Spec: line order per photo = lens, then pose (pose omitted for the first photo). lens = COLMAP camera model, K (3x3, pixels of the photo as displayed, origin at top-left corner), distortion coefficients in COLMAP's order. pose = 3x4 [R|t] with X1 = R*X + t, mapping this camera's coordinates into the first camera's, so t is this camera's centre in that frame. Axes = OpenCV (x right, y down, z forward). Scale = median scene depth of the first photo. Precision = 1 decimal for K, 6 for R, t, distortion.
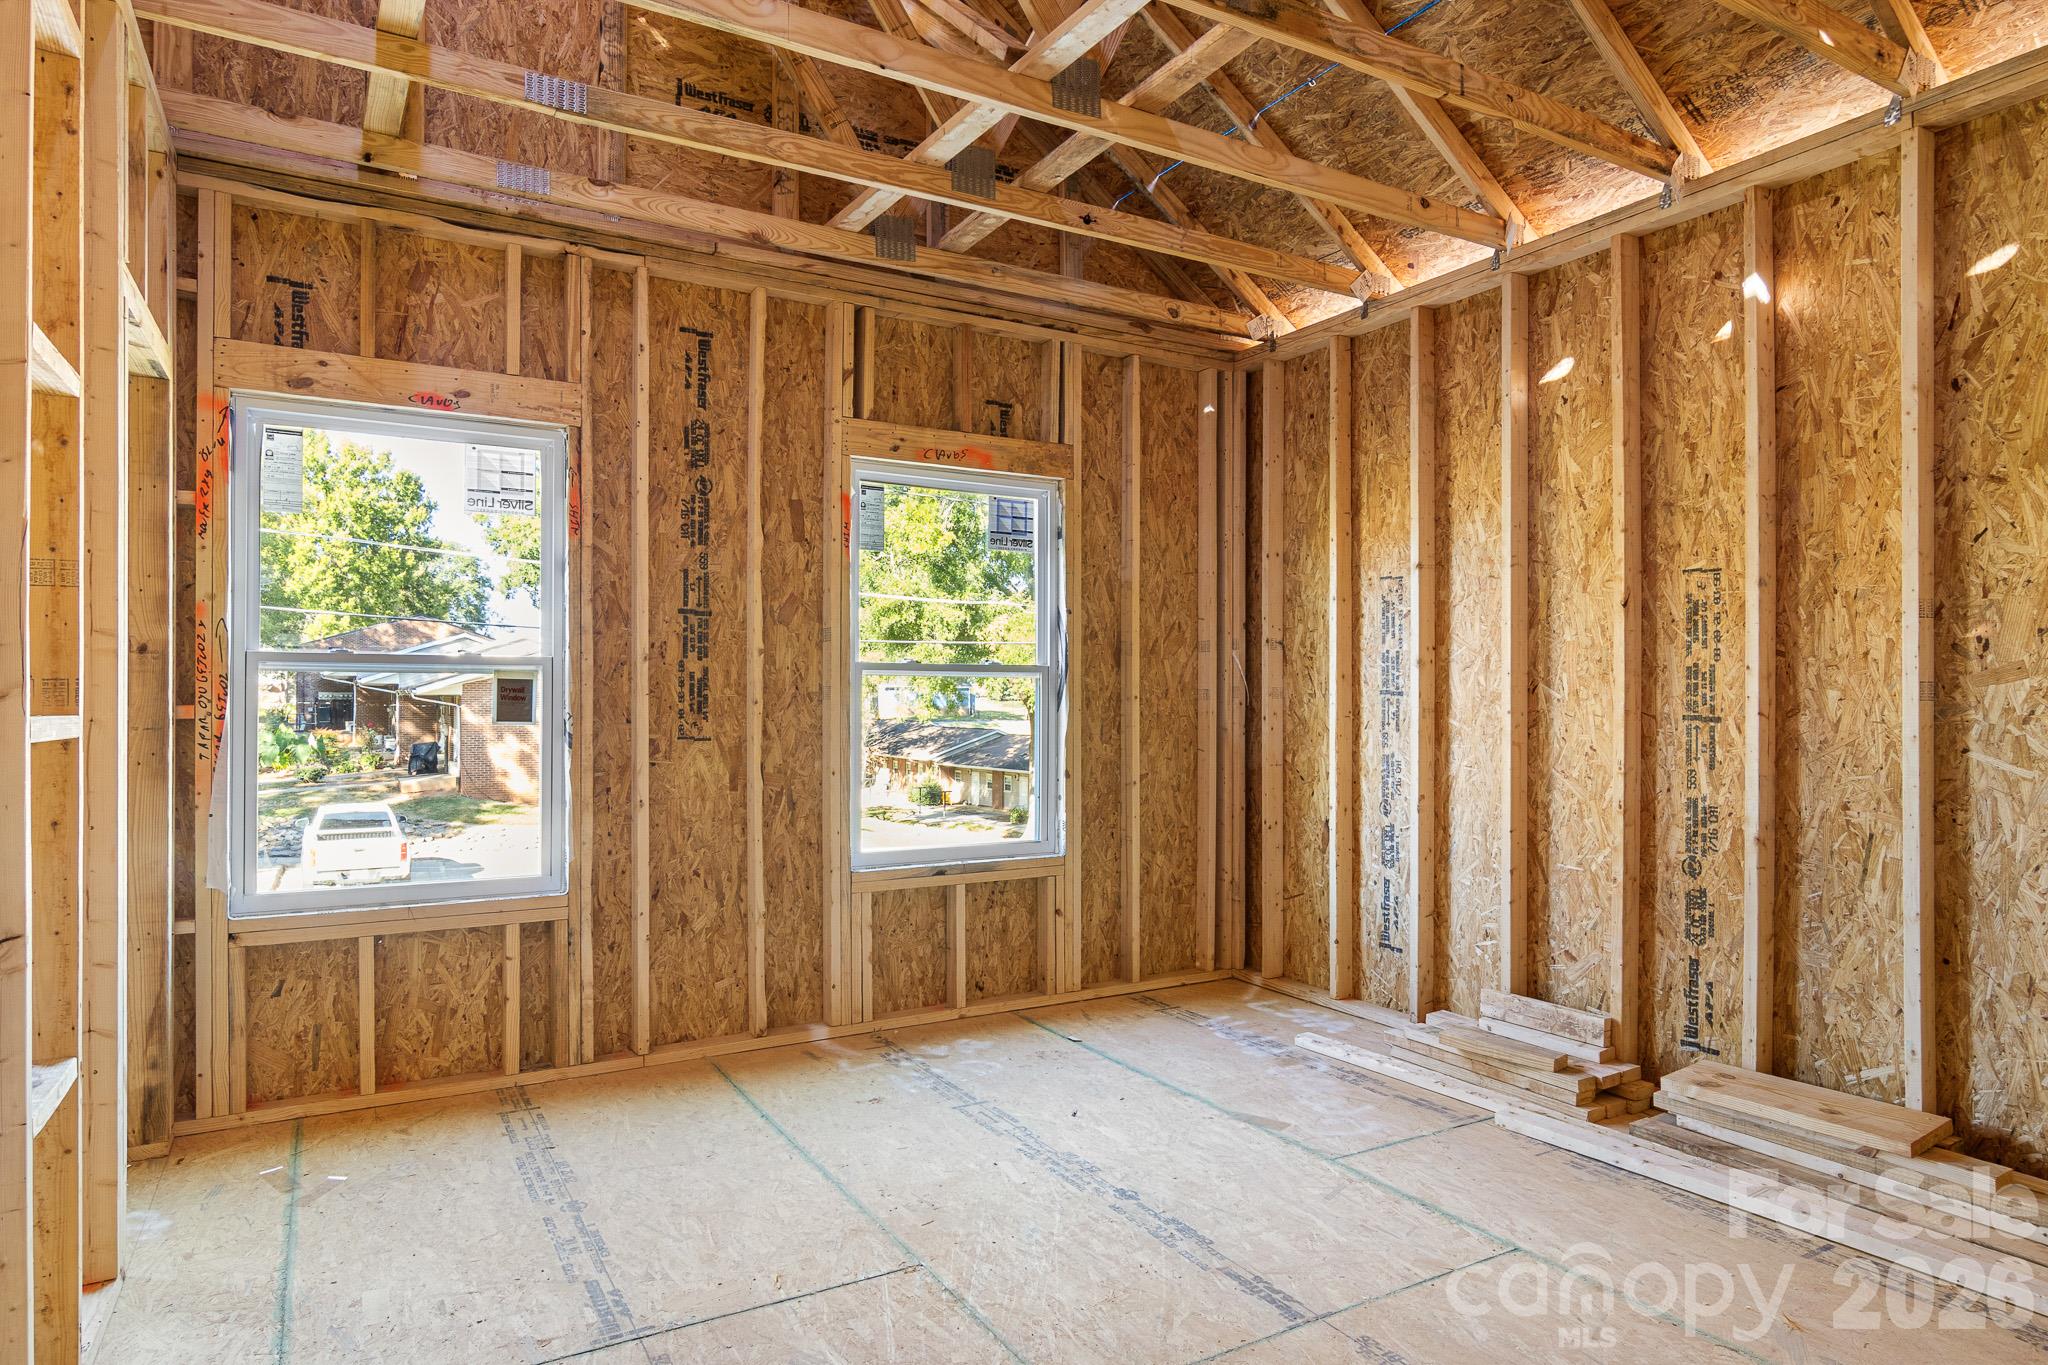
lens RADIAL K [[1236.5, 0, 1083.0], [0, 1236.5, 701.7], [0, 0, 1]] dist [-0.001880, -0.002366]
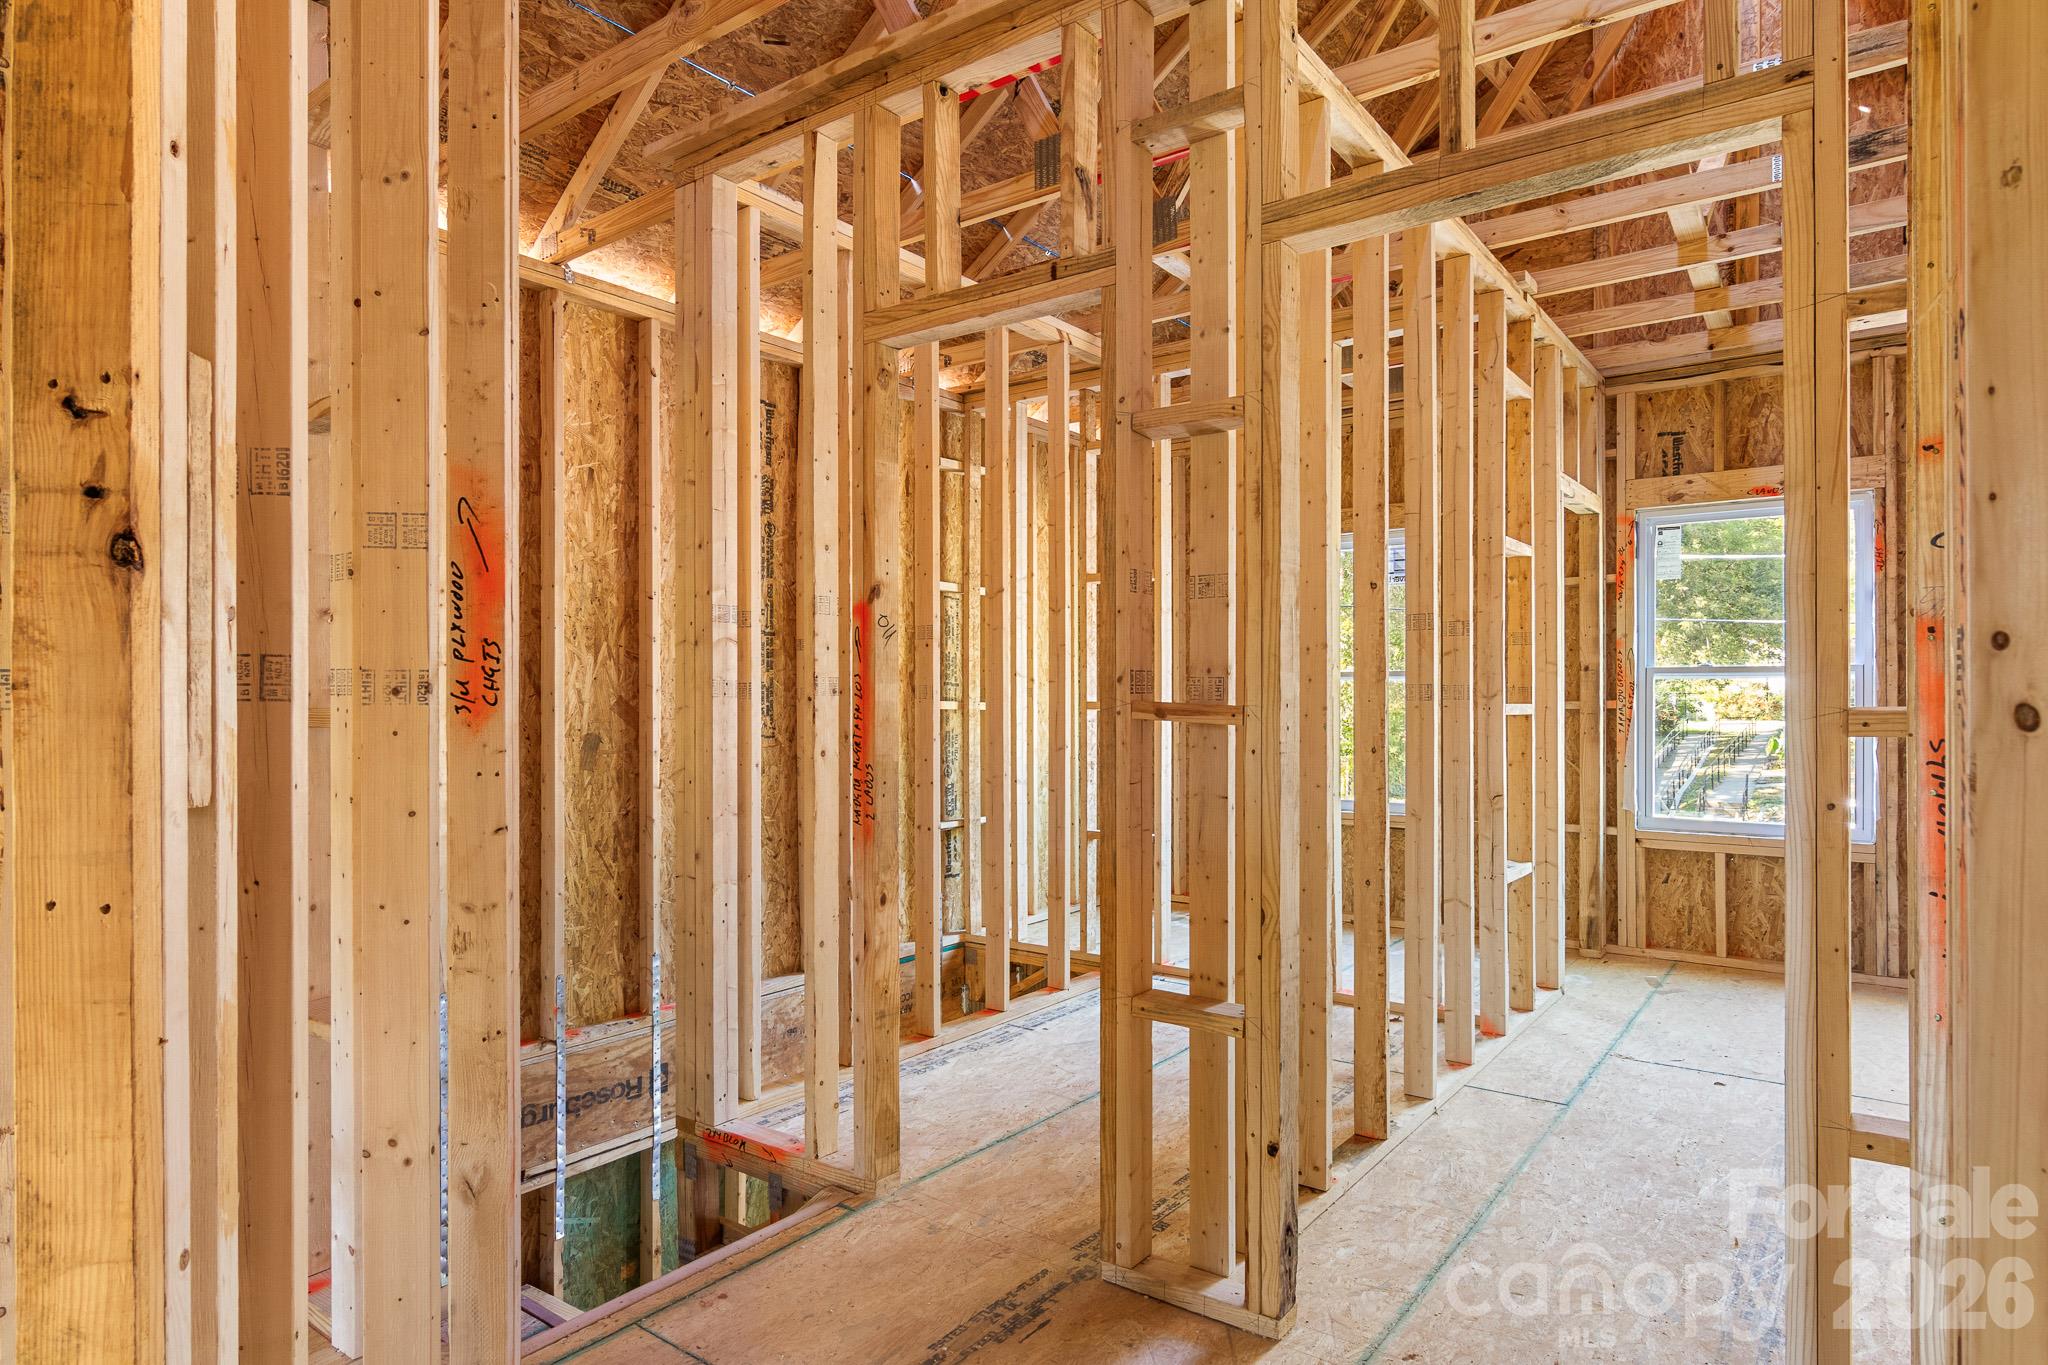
lens RADIAL K [[1133.7, 0, 1021.8], [0, 1133.7, 688.2], [0, 0, 1]] dist [-0.002028, -0.002516]
pose [[0.384282, -0.010352, -0.923158, 0.381423], [0.000053, 0.999937, -0.011191, 0.003206], [0.923216, 0.004251, 0.384258, -0.331836]]
